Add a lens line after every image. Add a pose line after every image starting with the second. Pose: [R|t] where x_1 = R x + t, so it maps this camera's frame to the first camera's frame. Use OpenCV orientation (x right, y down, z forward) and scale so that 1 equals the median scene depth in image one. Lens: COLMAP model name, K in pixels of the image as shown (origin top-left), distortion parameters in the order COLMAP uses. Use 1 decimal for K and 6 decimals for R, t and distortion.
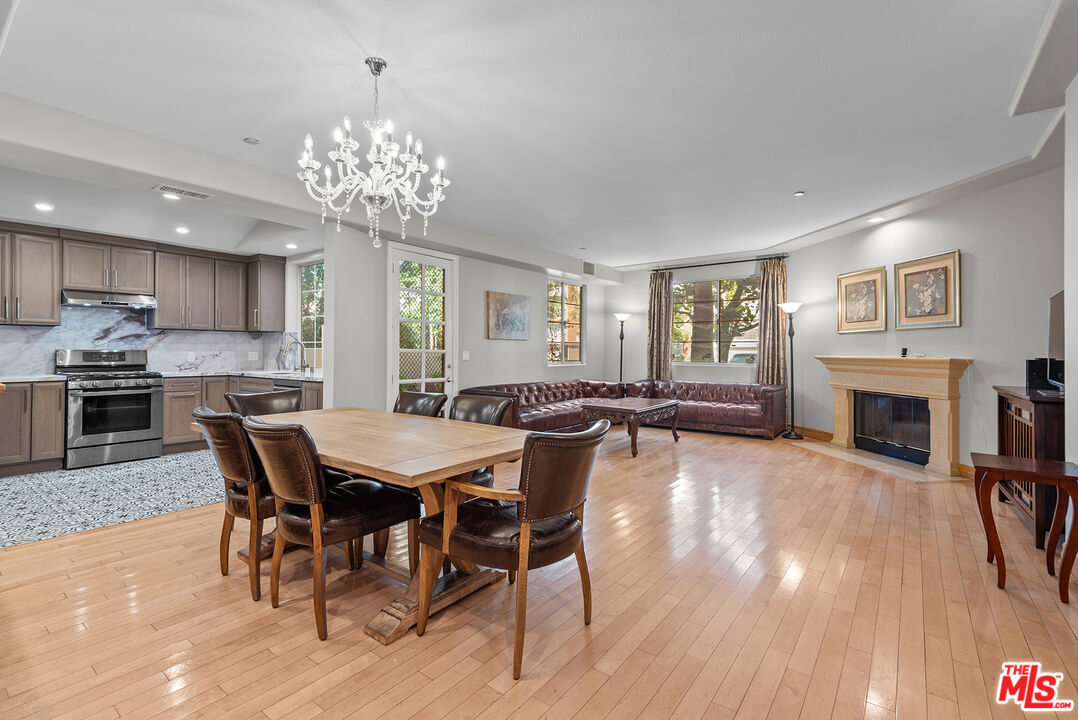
lens RADIAL K [[483.5, 0, 542.4], [0, 483.5, 347.5], [0, 0, 1]] dist [0.016631, -0.008382]
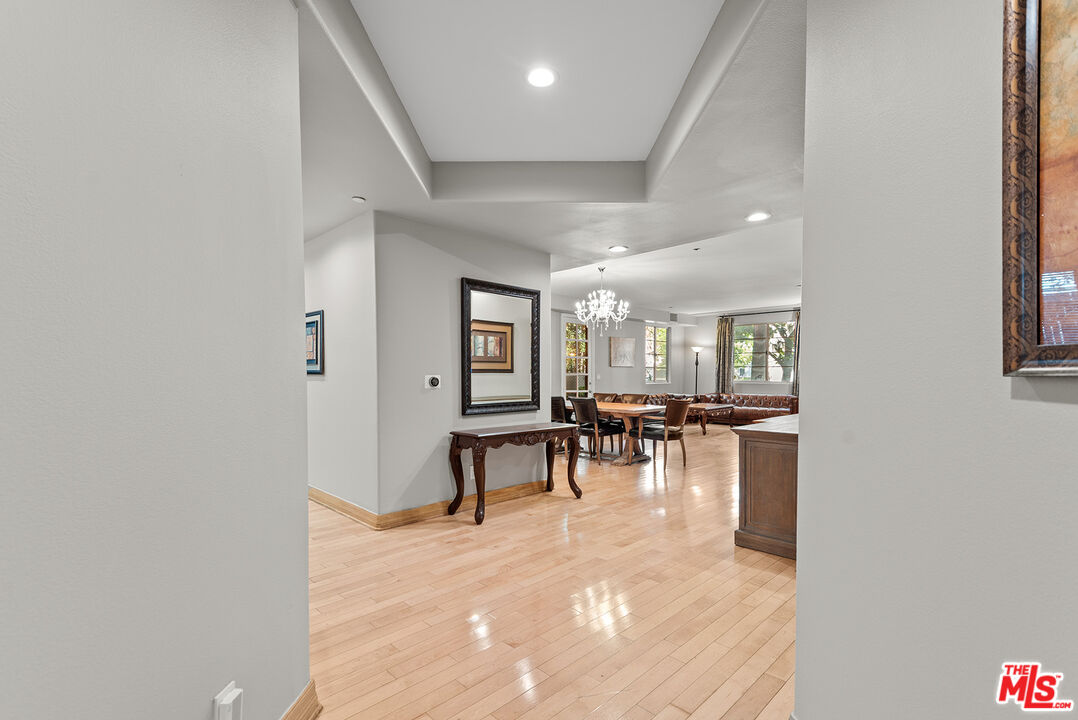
lens RADIAL K [[483.5, 0, 538.3], [0, 483.5, 383.4], [0, 0, 1]] dist [0.016631, -0.008382]
pose [[0.988153, -0.001855, -0.153460, -0.106240], [0.006429, 0.999549, 0.029317, -0.010660], [0.153337, -0.029957, 0.987720, -0.651698]]
